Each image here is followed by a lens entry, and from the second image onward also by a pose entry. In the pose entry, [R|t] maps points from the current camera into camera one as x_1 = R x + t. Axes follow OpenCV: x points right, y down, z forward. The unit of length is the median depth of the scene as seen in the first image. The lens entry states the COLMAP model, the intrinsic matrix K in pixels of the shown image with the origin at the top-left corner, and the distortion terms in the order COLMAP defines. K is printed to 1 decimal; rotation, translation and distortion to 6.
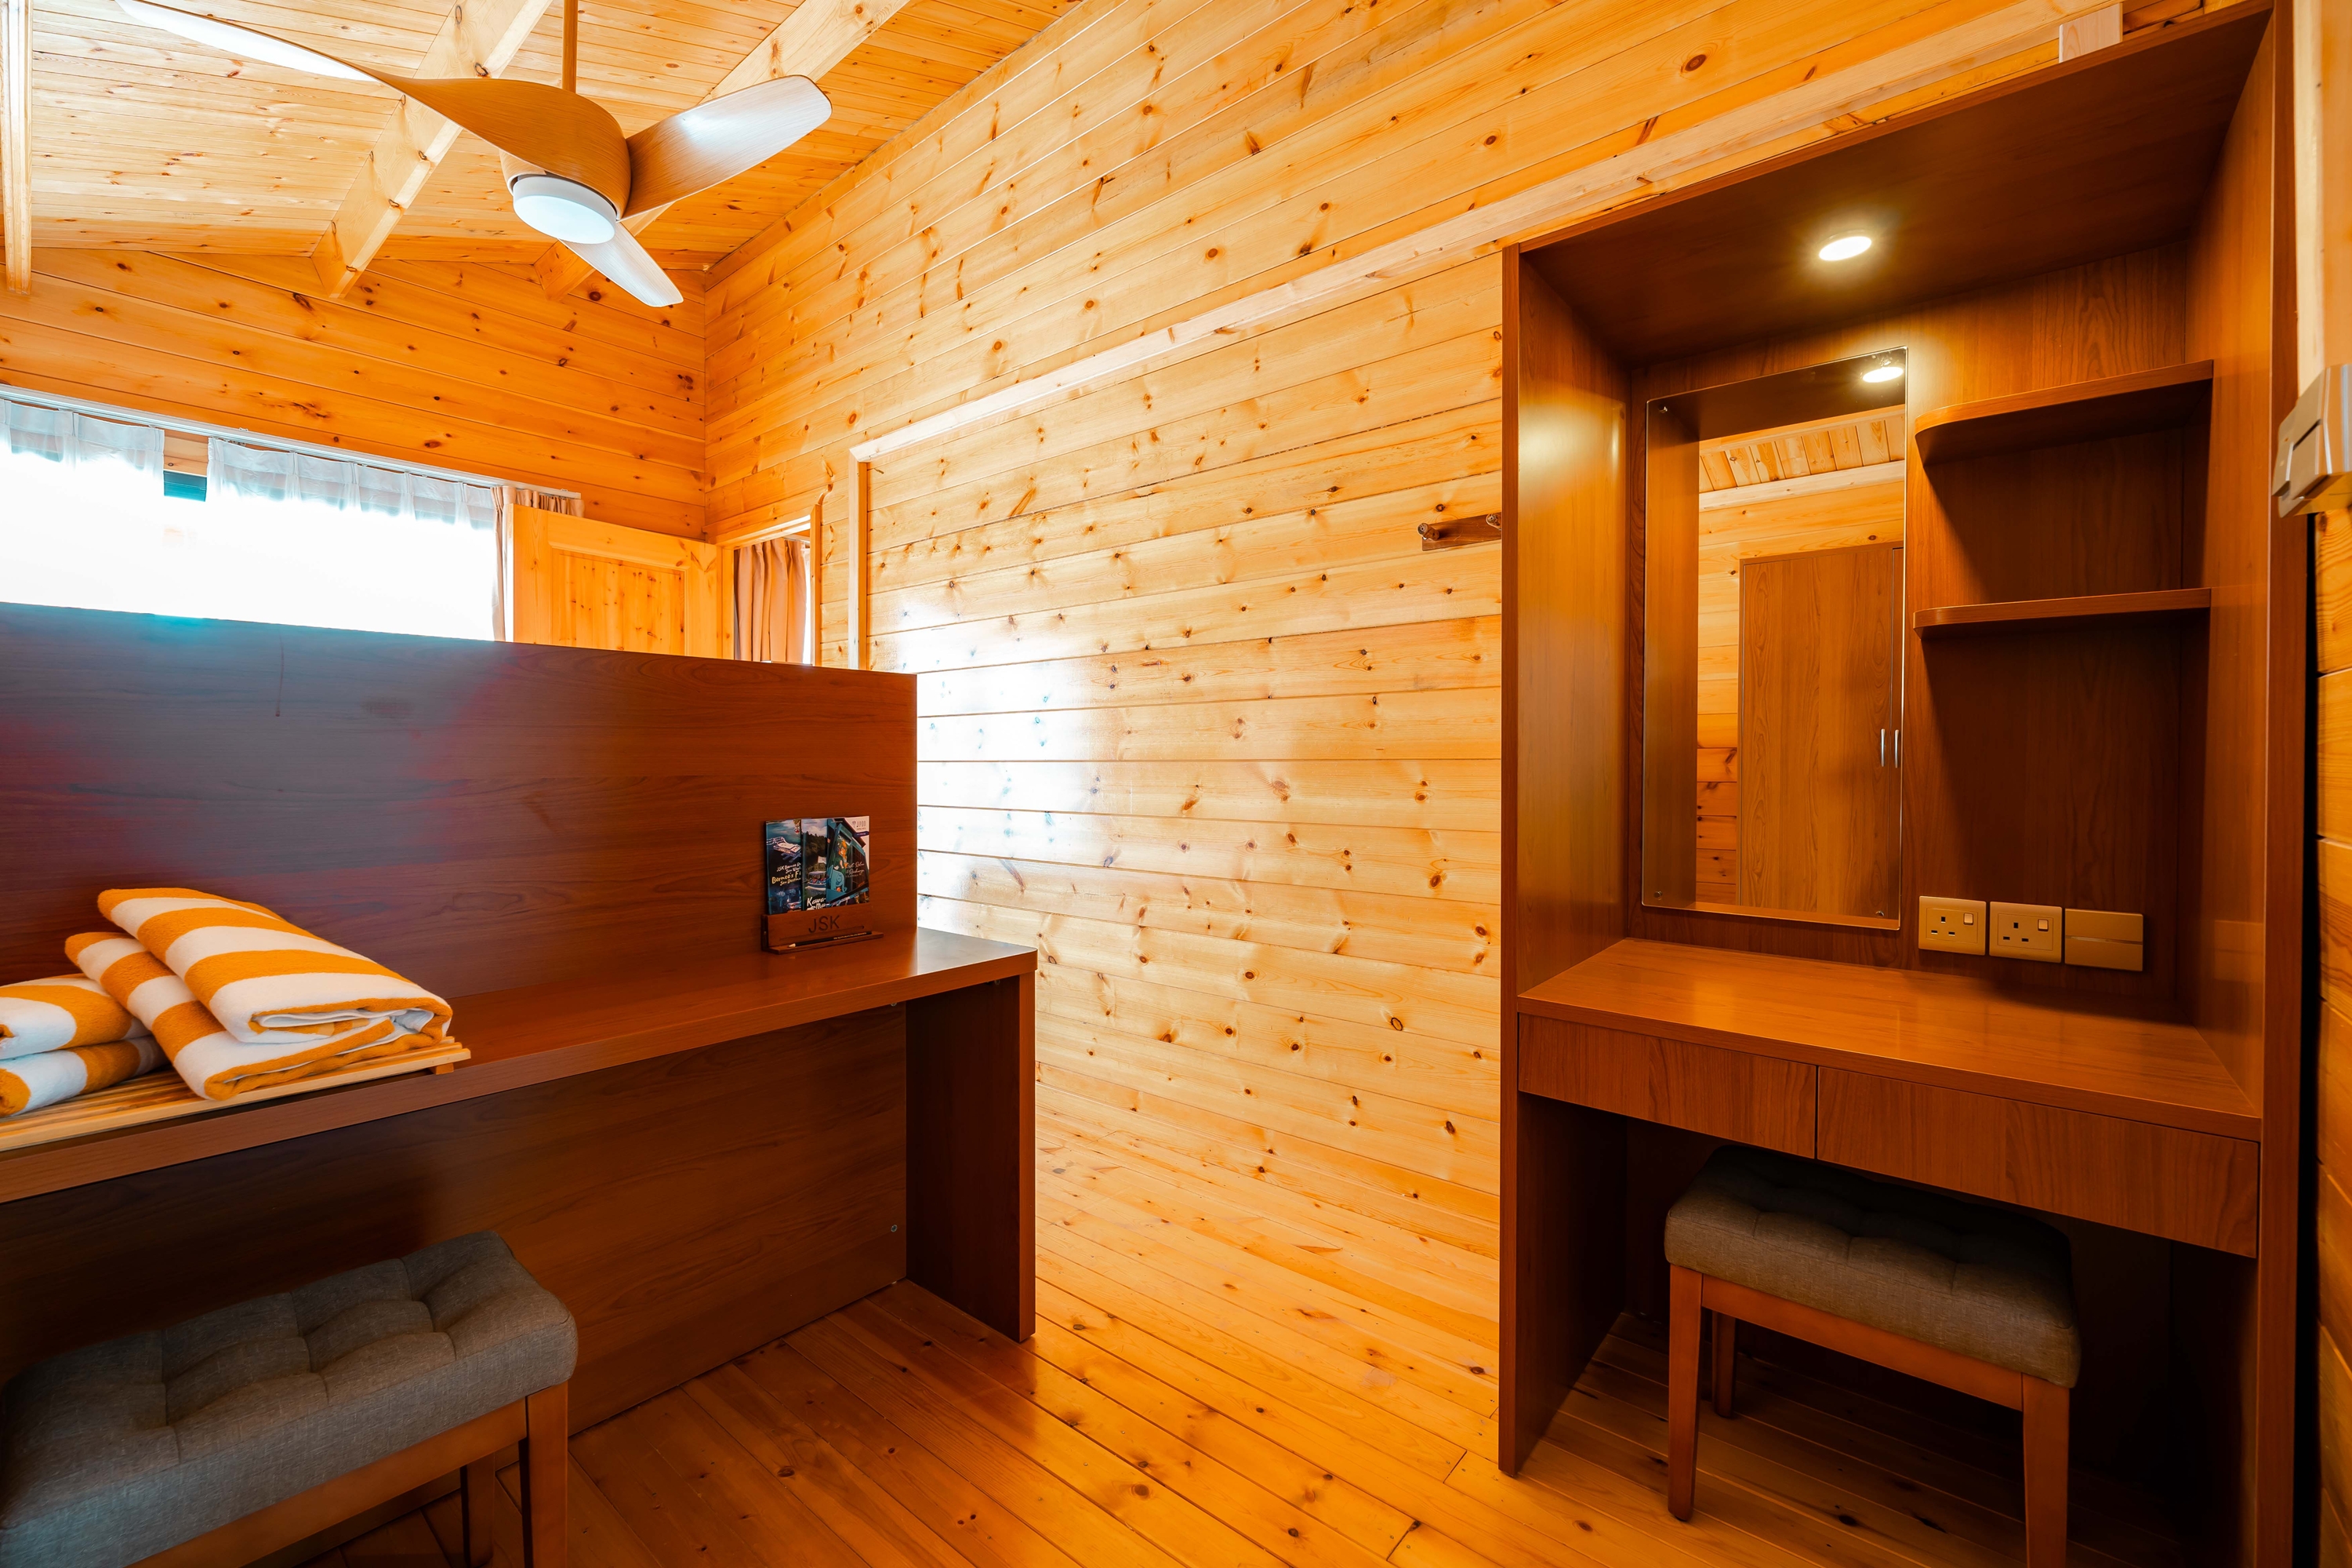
lens RADIAL K [[906.8, 0, 1173.2], [0, 906.8, 765.7], [0, 0, 1]] dist [0.000751, -0.000466]
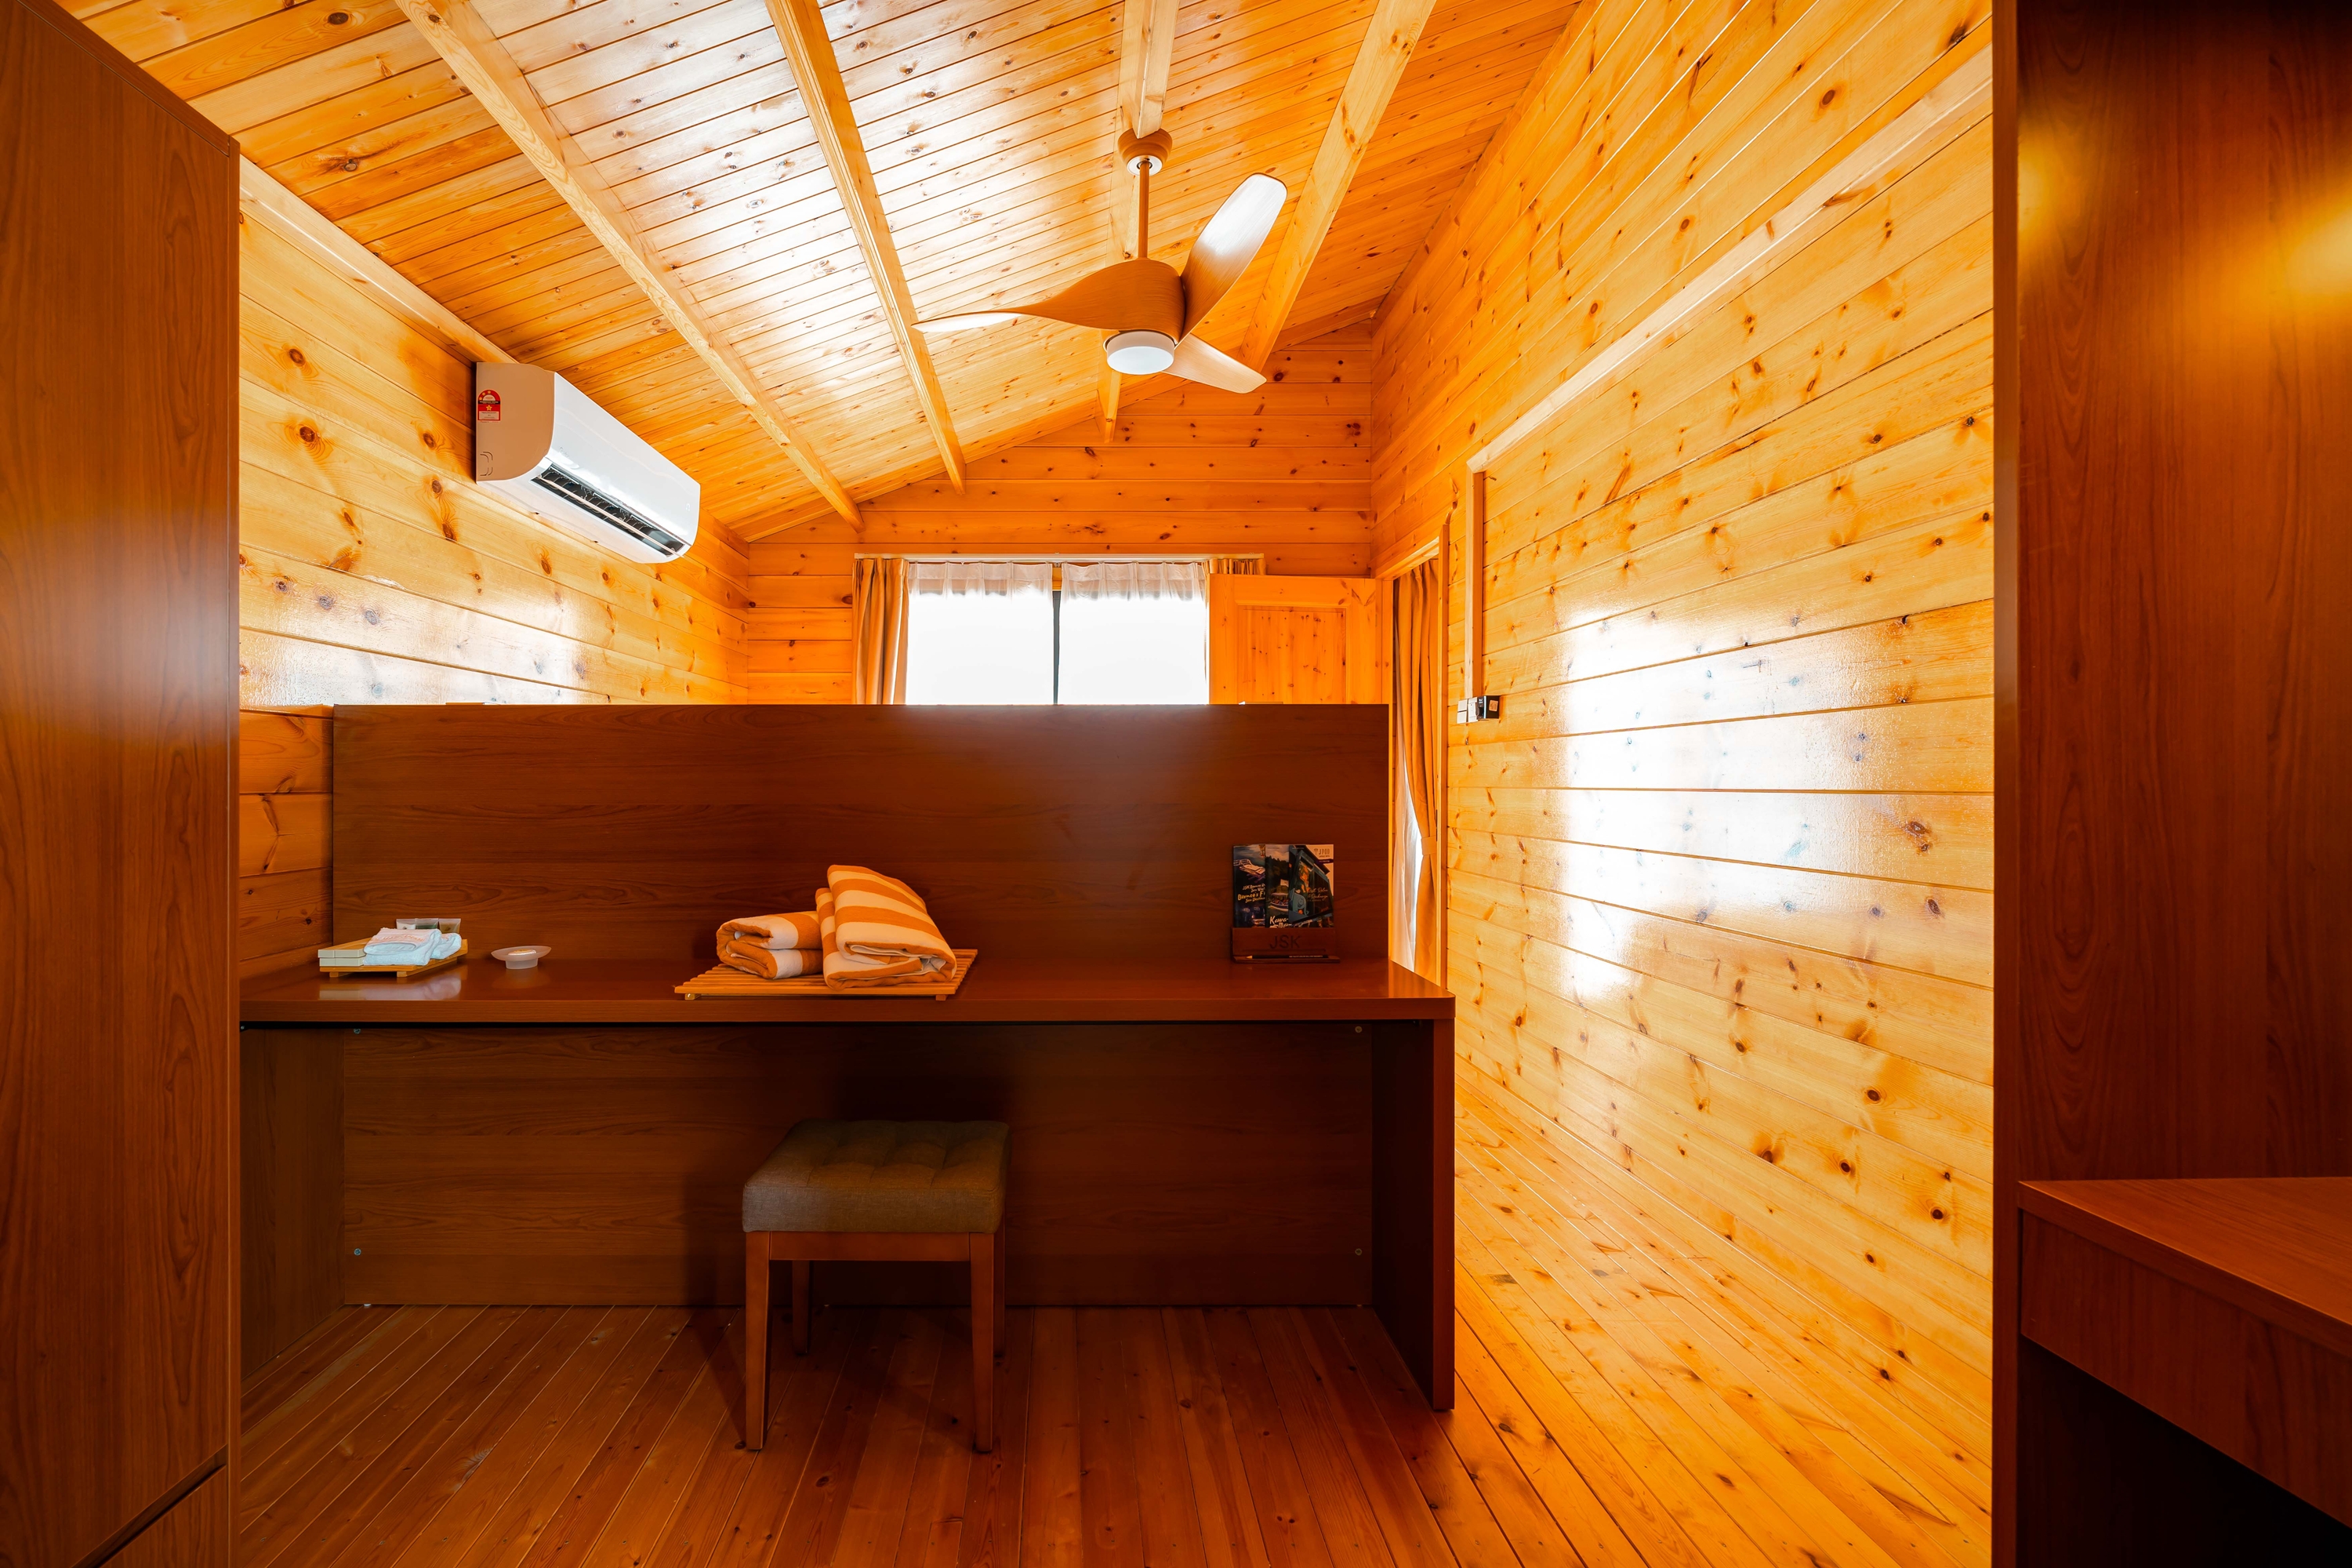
lens RADIAL K [[961.2, 0, 1097.5], [0, 961.2, 787.3], [0, 0, 1]] dist [0.000347, -0.000307]
pose [[0.675234, 0.003453, -0.737595, 0.203118], [-0.004082, 0.999991, 0.000944, -0.006798], [0.737592, 0.002374, 0.675242, 0.040439]]
